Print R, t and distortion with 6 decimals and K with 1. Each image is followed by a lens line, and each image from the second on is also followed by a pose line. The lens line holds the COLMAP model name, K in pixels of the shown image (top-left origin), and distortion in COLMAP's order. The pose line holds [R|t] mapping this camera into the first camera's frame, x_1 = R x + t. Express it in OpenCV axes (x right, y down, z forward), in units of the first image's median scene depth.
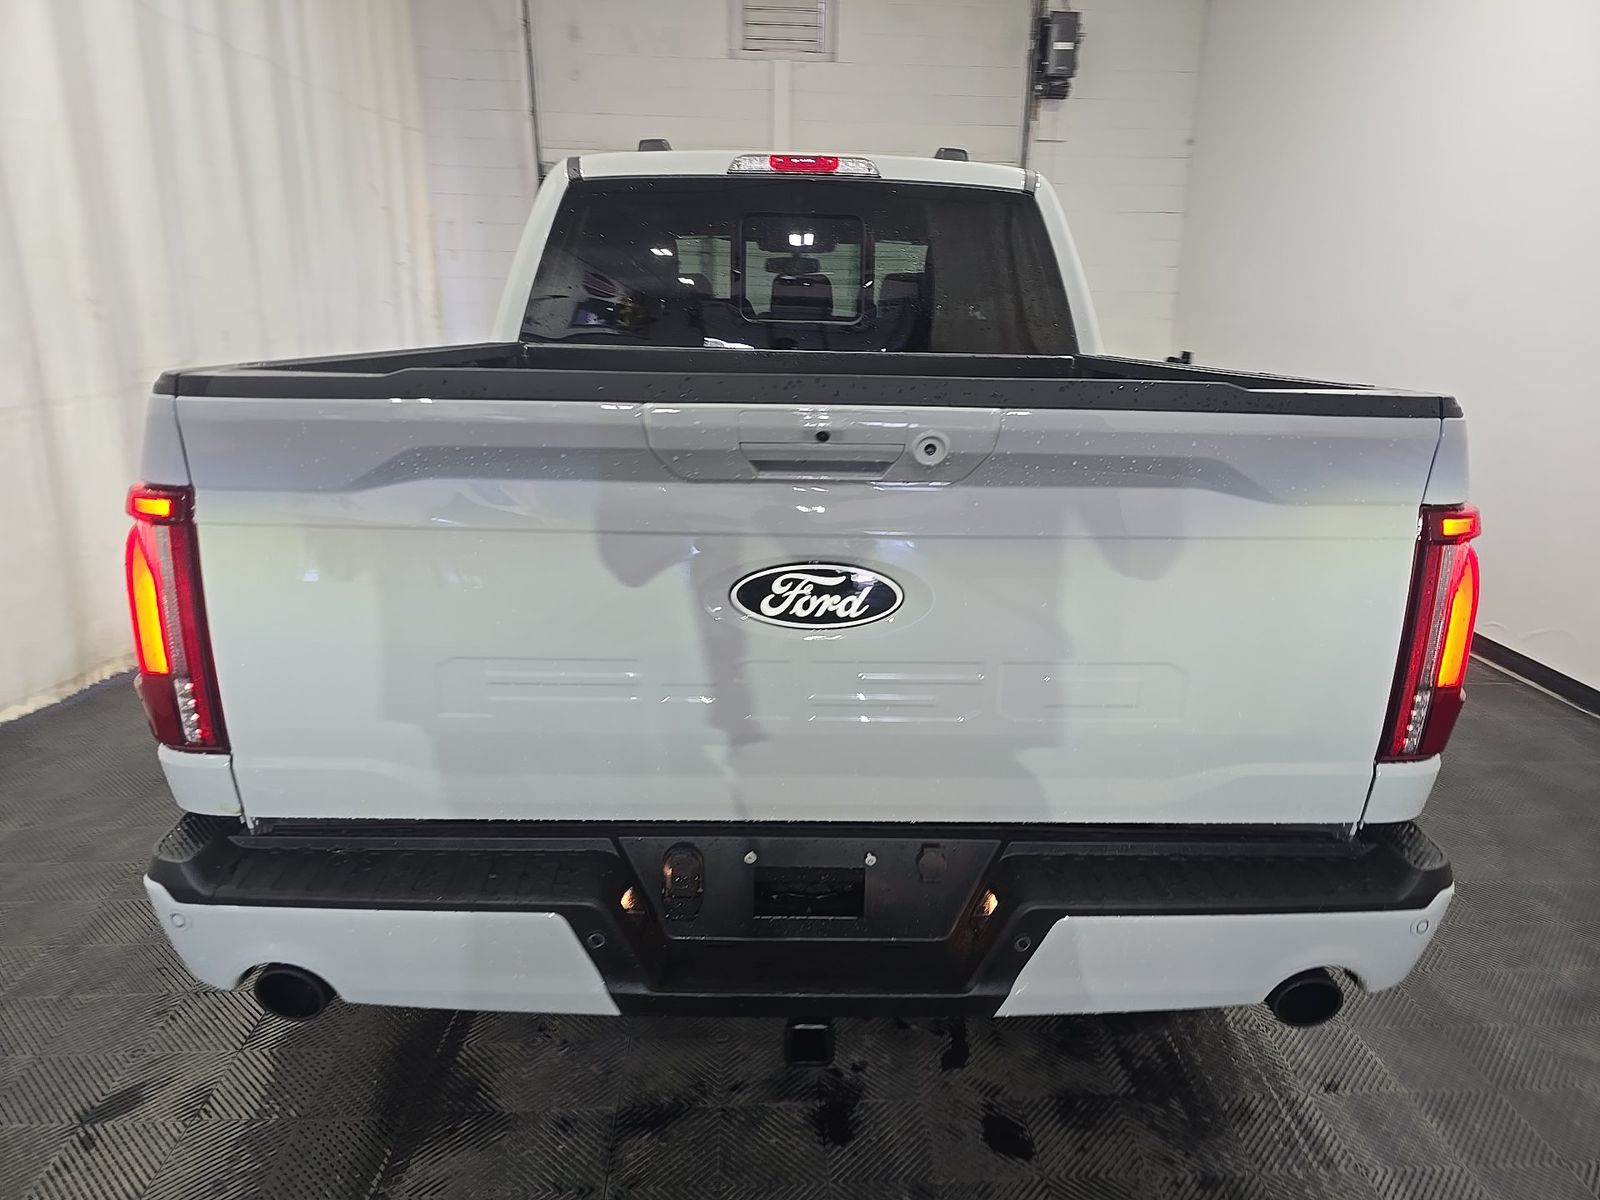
lens RADIAL K [[1082.5, 0, 817.2], [0, 1082.5, 601.2], [0, 0, 1]] dist [0.027081, -0.021326]
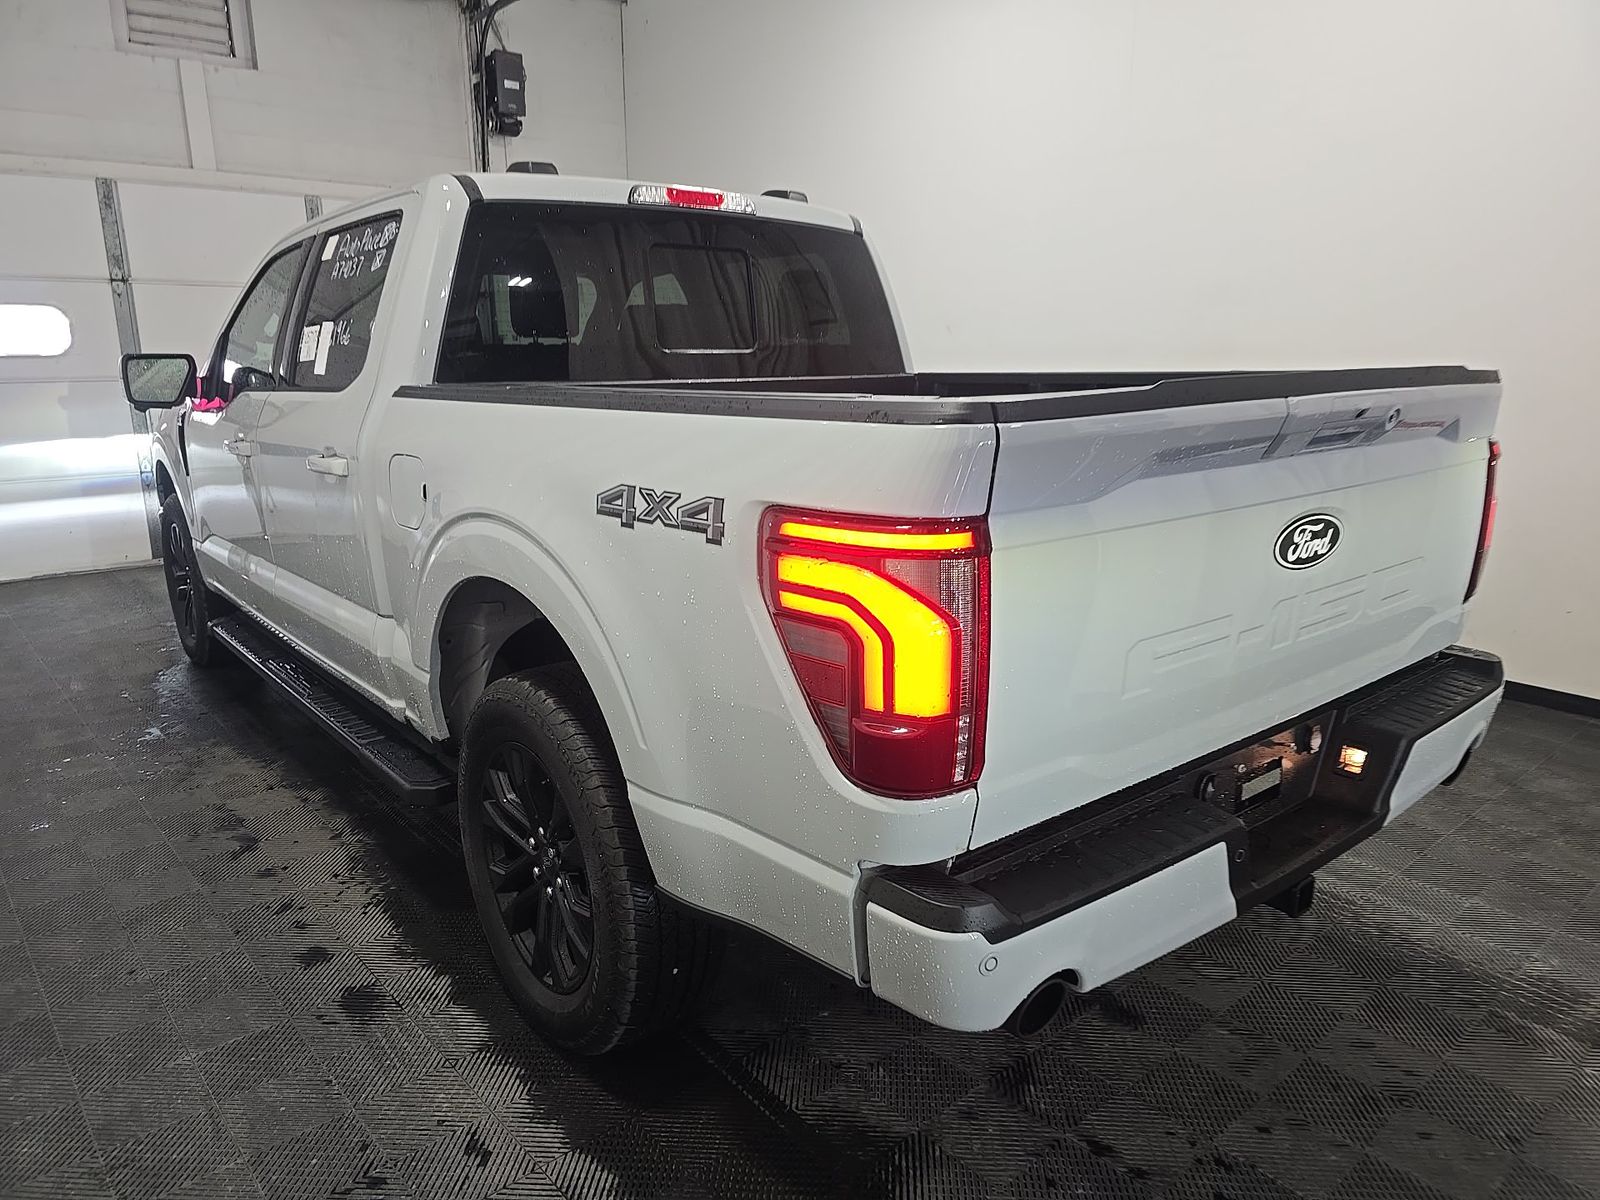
lens RADIAL K [[1082.5, 0, 826.3], [0, 1082.5, 602.6], [0, 0, 1]] dist [0.027081, -0.021326]
pose [[0.786360, -0.167643, 0.594588, -0.803229], [0.184839, 0.982232, 0.032484, -0.052942], [-0.589469, 0.084359, 0.803374, 0.189645]]
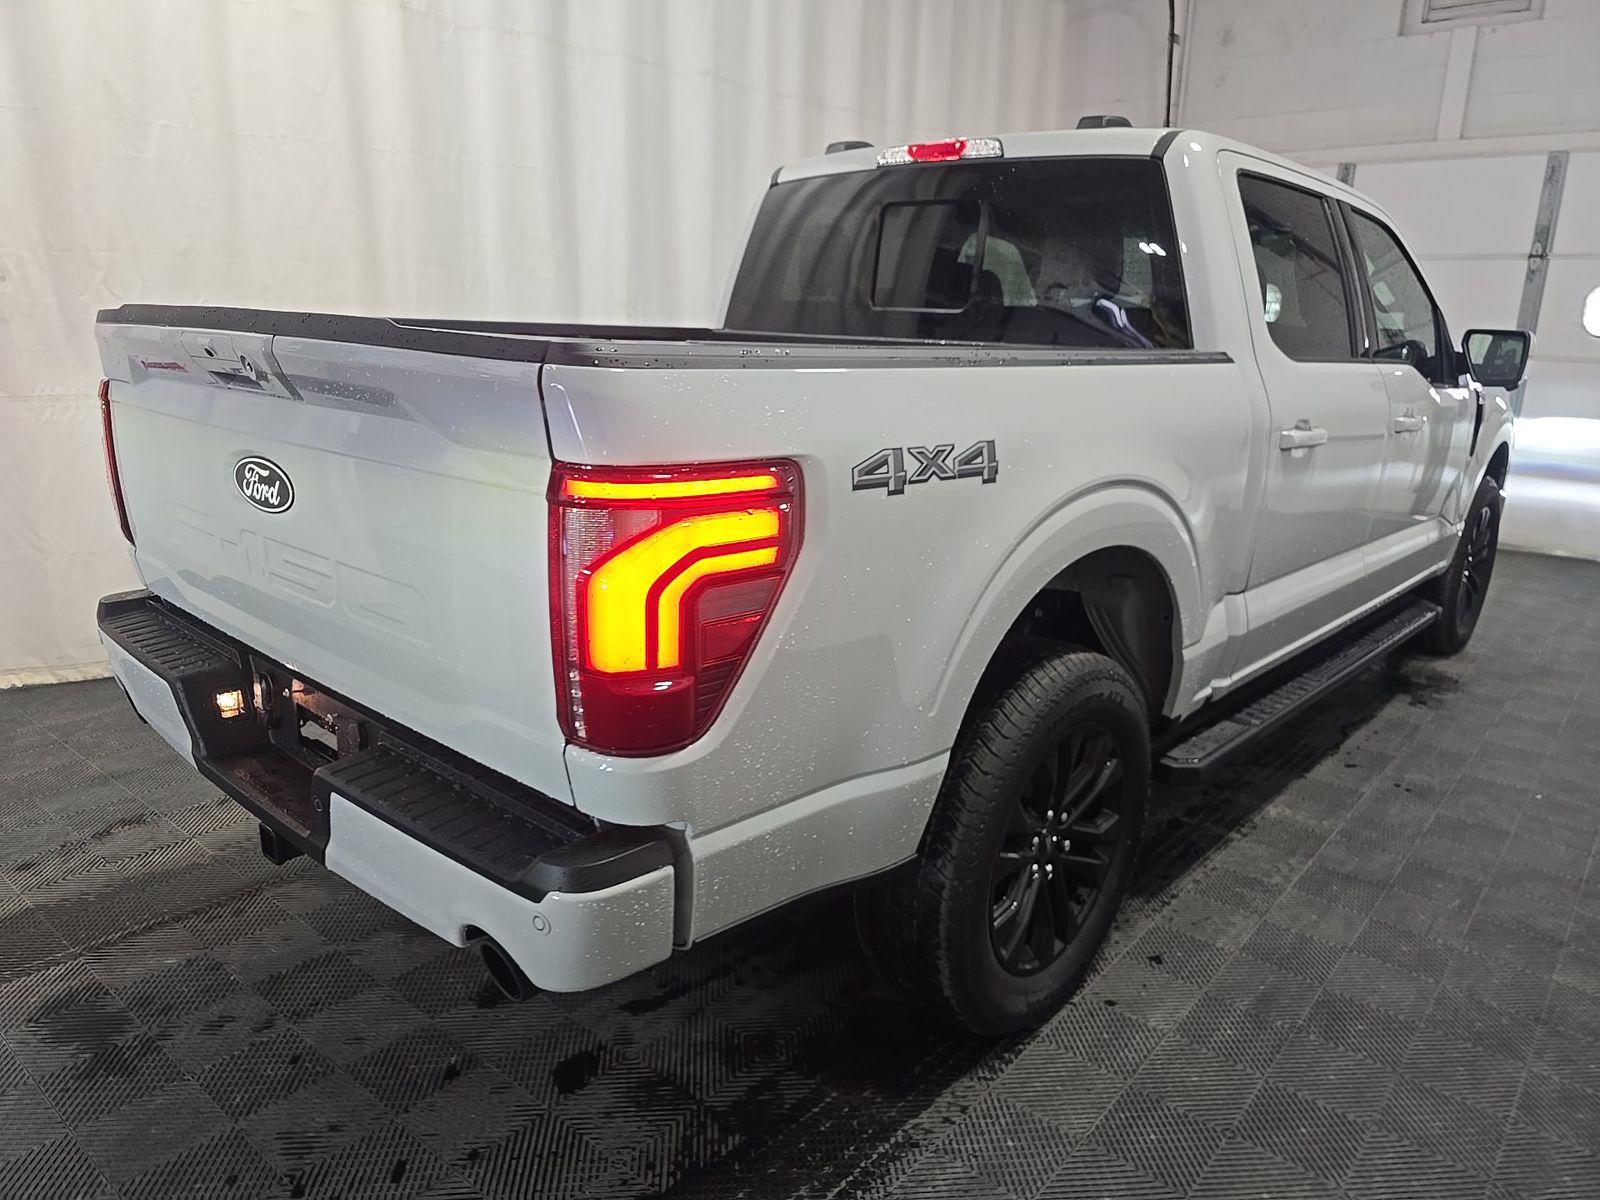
lens RADIAL K [[1082.5, 0, 807.9], [0, 1082.5, 599.4], [0, 0, 1]] dist [0.027081, -0.021326]
pose [[0.723296, 0.176983, -0.667473, 0.869296], [-0.194082, 0.979737, 0.049468, -0.038863], [0.662703, 0.093764, 0.742989, 0.308417]]
